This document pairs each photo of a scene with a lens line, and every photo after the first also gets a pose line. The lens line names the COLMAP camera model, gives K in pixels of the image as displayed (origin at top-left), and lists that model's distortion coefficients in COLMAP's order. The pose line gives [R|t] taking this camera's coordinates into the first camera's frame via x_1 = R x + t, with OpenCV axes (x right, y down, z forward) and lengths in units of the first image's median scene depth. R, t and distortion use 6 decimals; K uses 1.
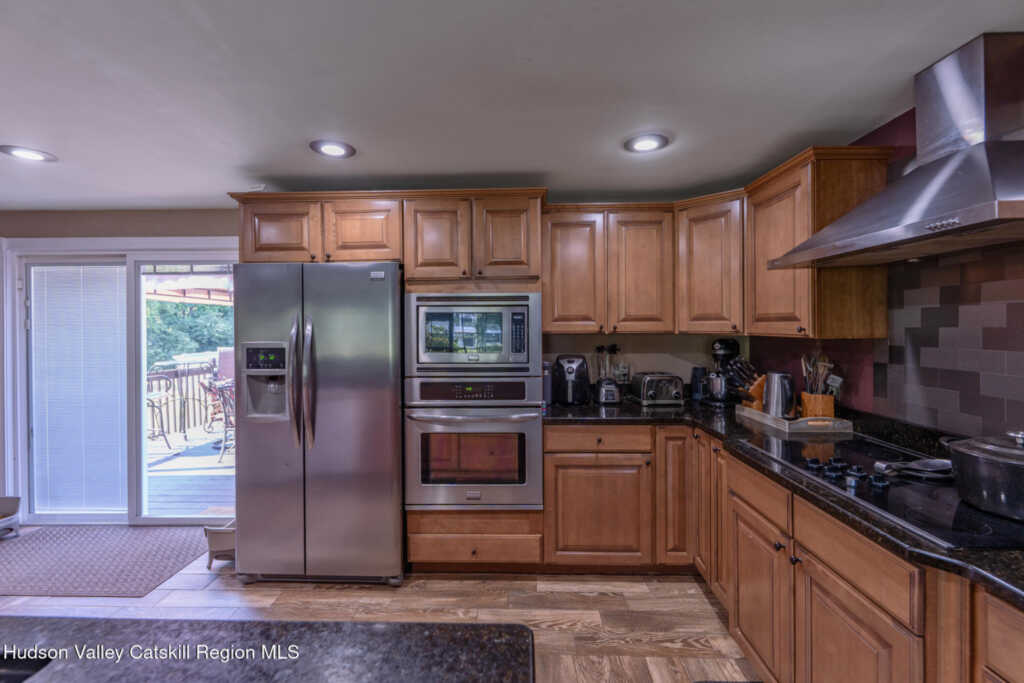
lens RADIAL K [[436.0, 0, 513.2], [0, 436.0, 332.5], [0, 0, 1]] dist [0.004171, 0.000082]
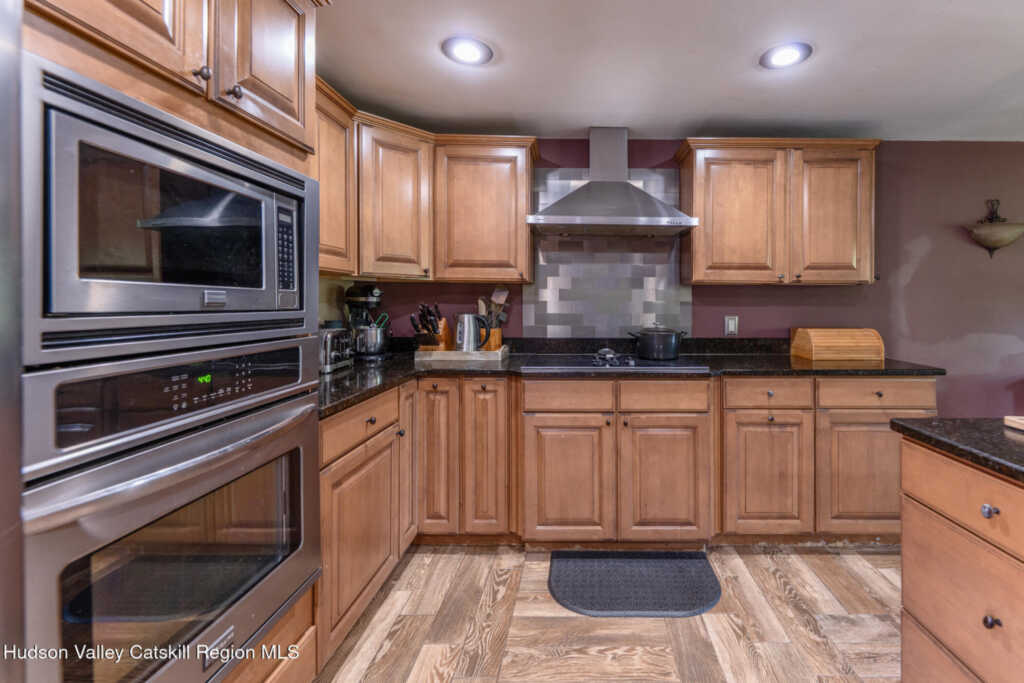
lens RADIAL K [[450.7, 0, 581.1], [0, 450.7, 305.0], [0, 0, 1]] dist [0.000032, 0.000196]
pose [[-0.031173, -0.000659, 0.999514, -0.507421], [0.004482, 0.999990, 0.000799, 0.064793], [-0.999504, 0.004505, -0.031170, 0.682955]]
